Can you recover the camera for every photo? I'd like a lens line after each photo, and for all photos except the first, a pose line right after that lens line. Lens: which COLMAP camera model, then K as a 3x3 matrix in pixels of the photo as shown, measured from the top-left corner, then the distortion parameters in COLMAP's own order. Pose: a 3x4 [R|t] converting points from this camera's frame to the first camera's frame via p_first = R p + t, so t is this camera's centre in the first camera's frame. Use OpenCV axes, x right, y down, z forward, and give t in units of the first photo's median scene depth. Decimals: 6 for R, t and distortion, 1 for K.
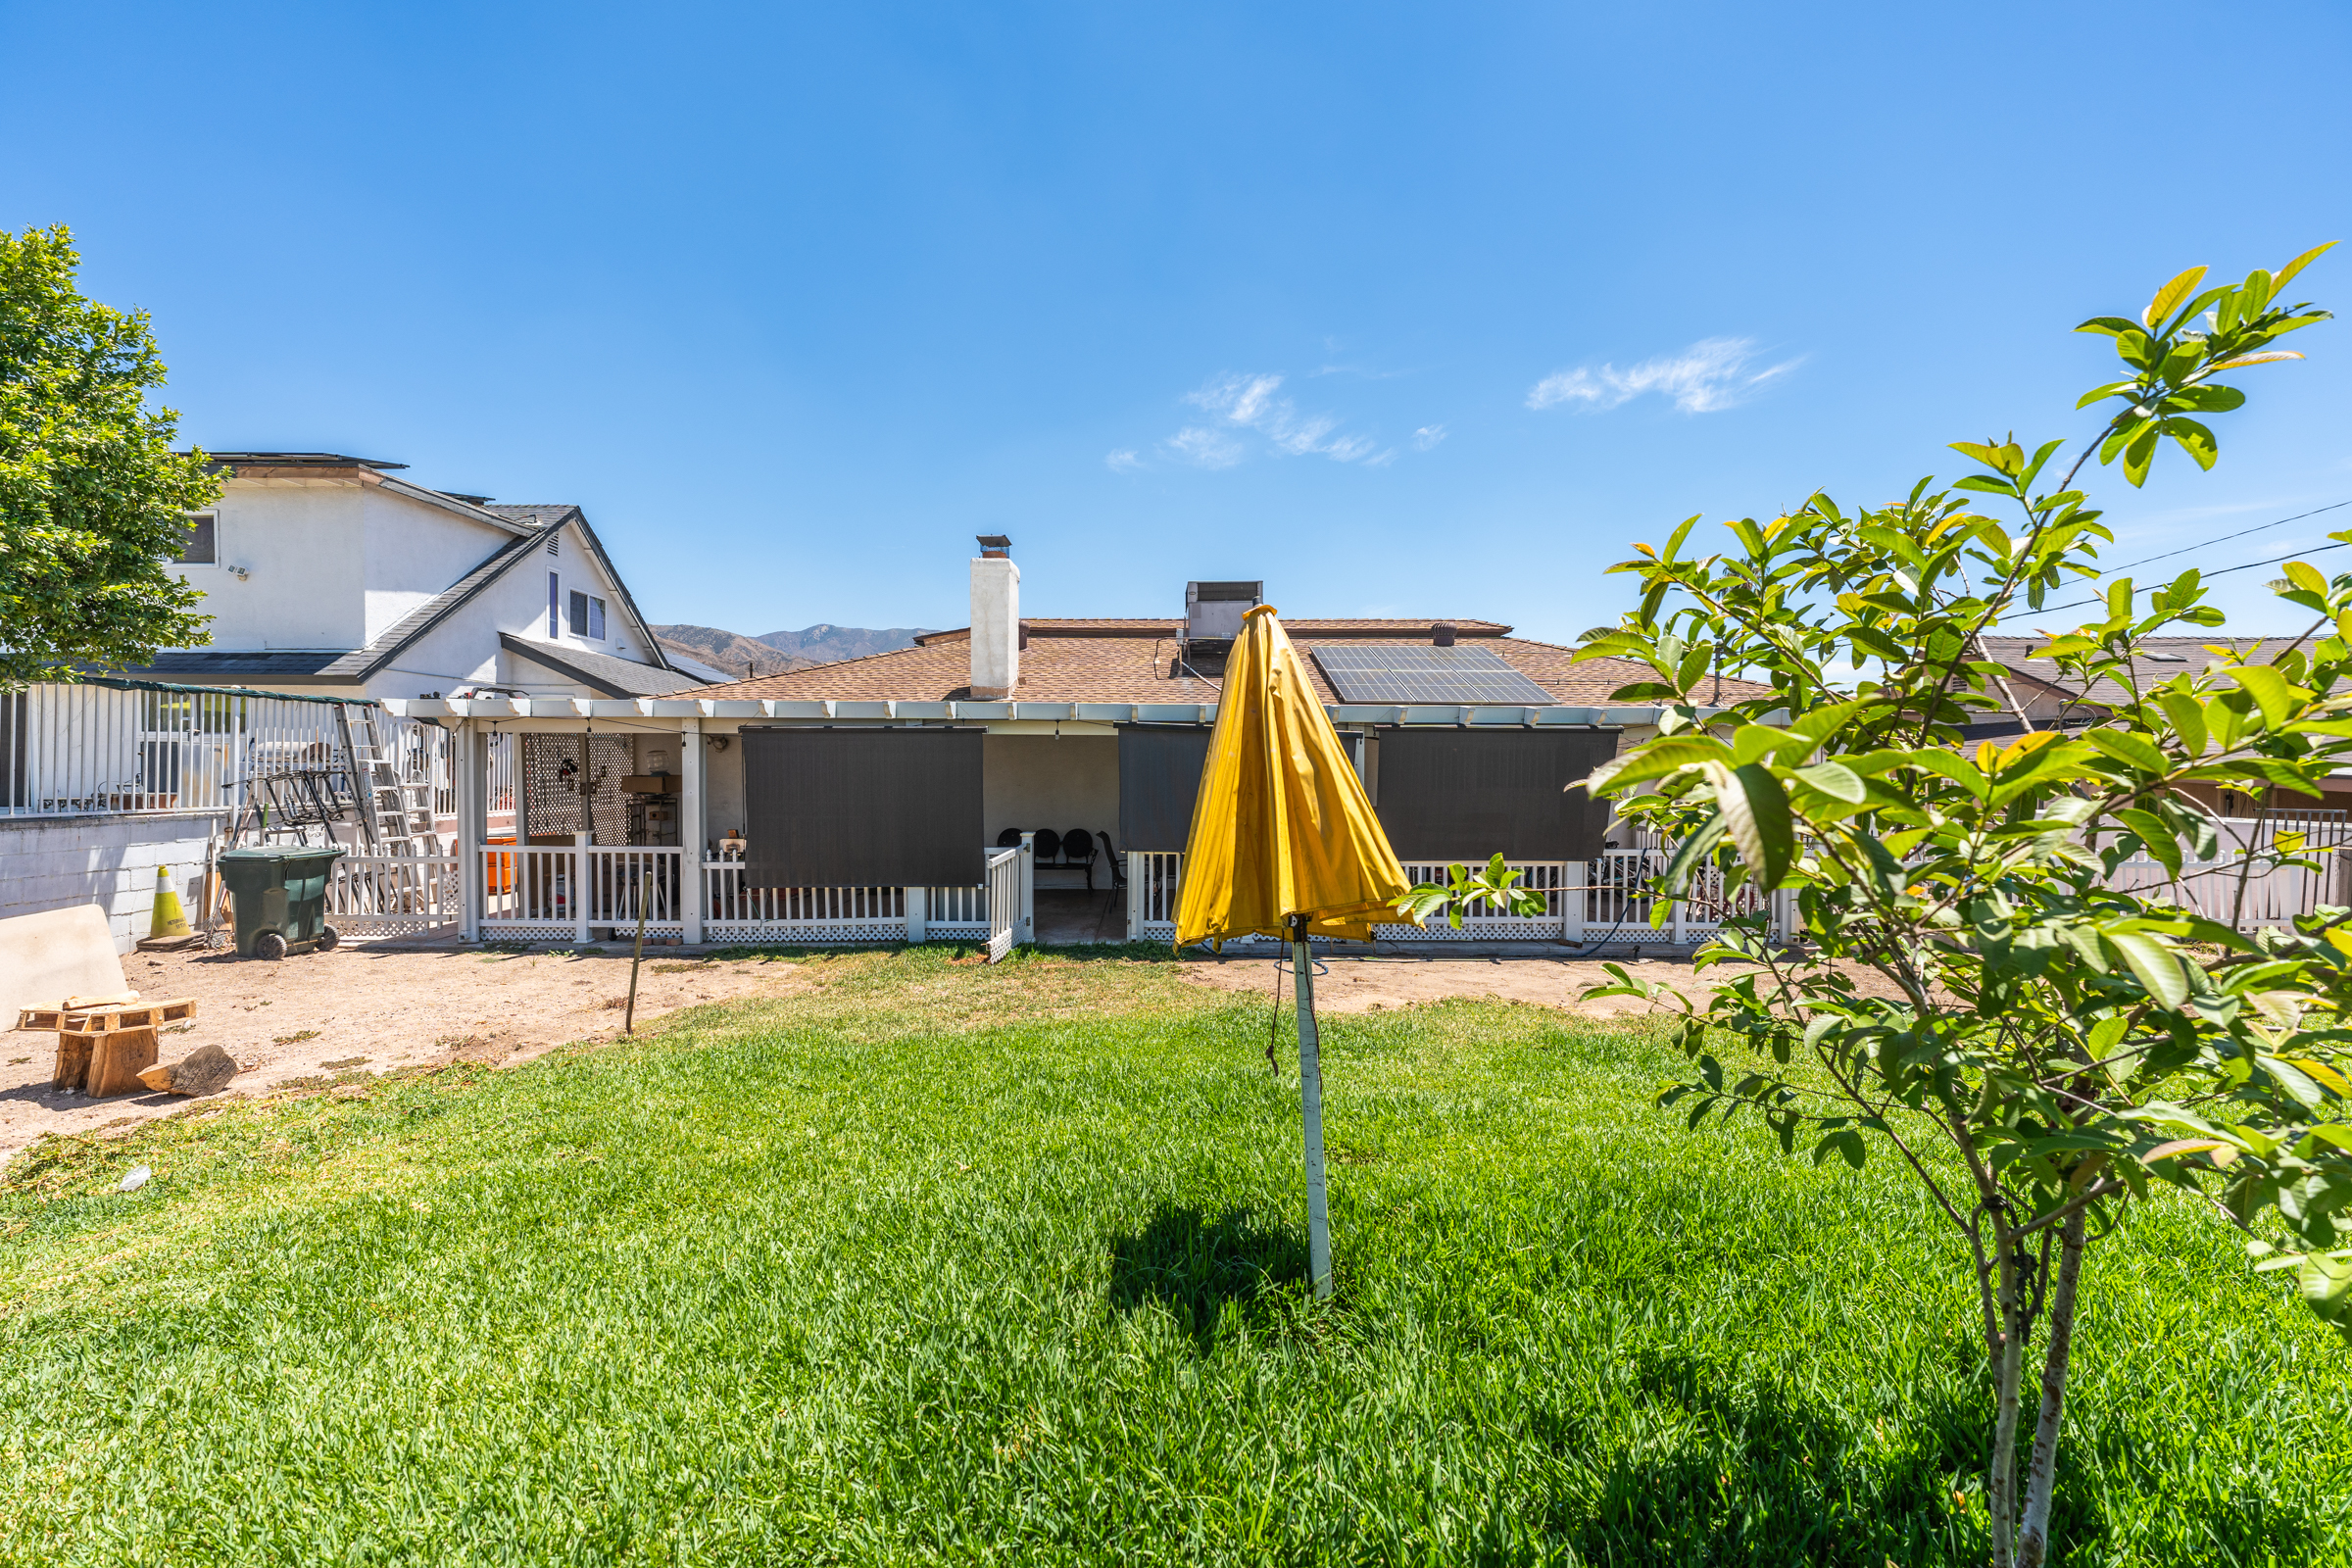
lens RADIAL K [[935.9, 0, 1176.9], [0, 935.9, 780.2], [0, 0, 1]] dist [0.001230, 0.000020]
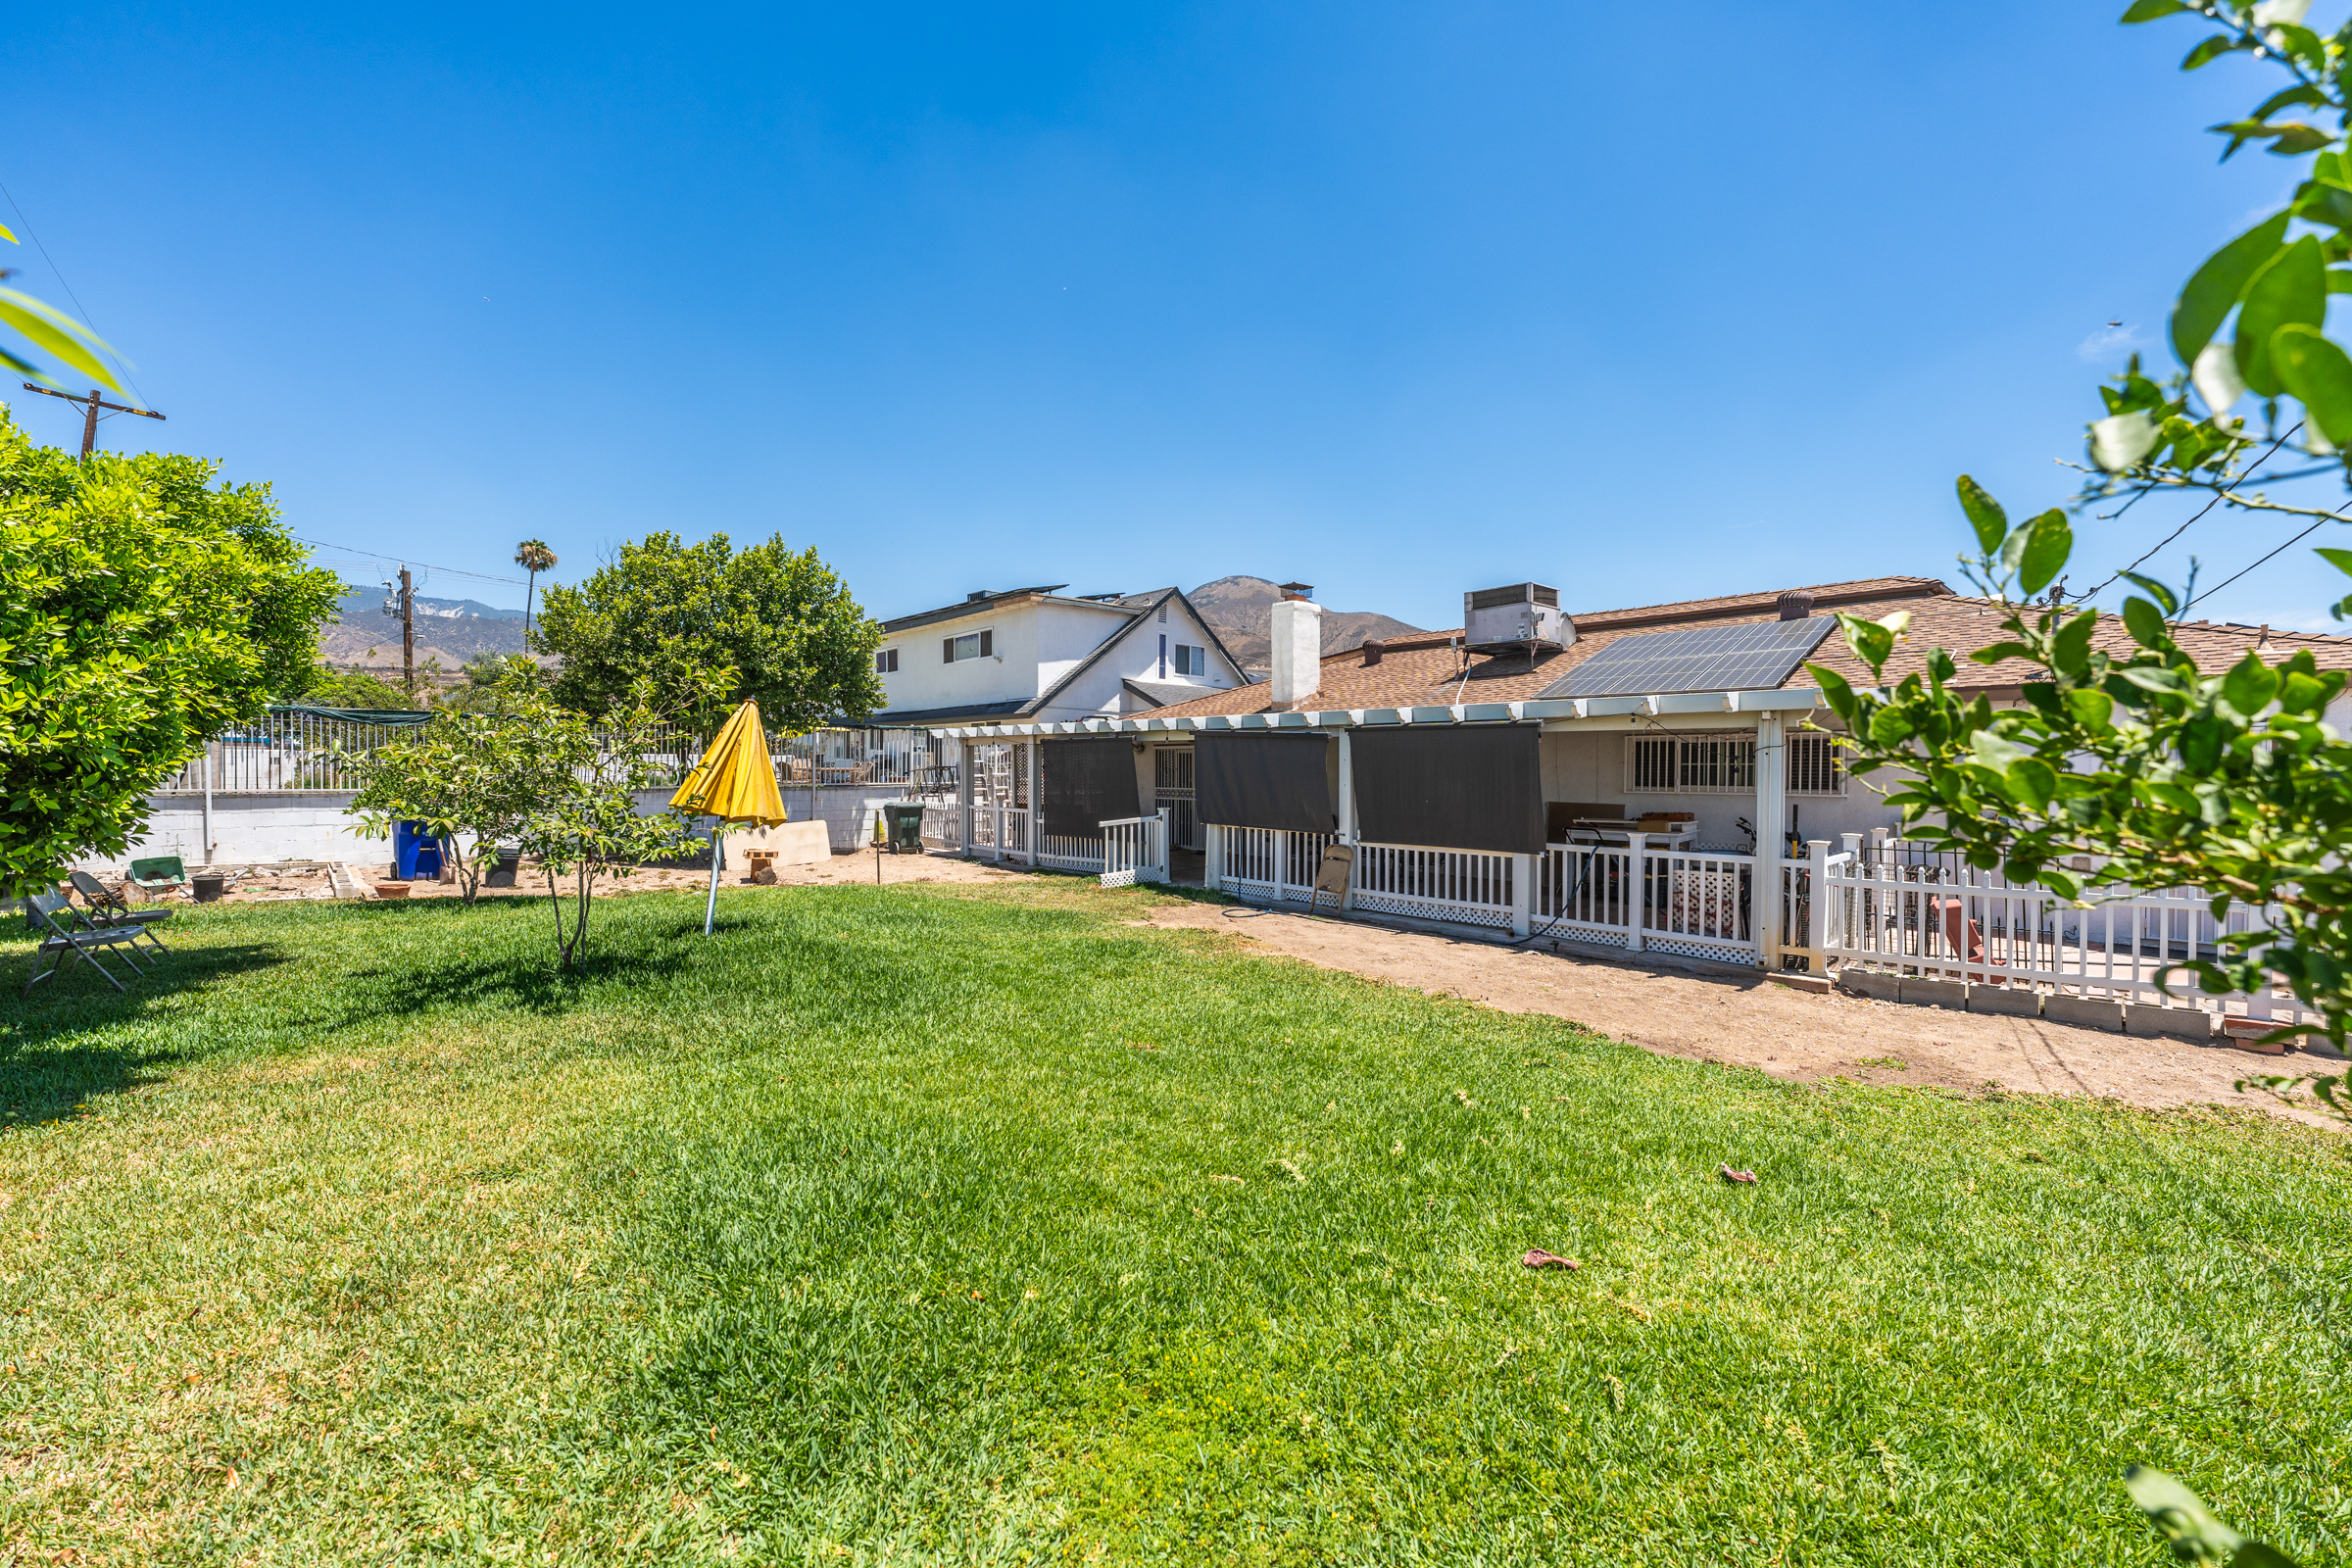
lens RADIAL K [[935.9, 0, 1164.7], [0, 935.9, 779.5], [0, 0, 1]] dist [0.001230, 0.000020]
pose [[0.667465, 0.009833, -0.744576, 0.574743], [-0.009624, 0.999943, 0.004578, 0.002812], [0.744579, 0.004110, 0.667521, 0.014350]]
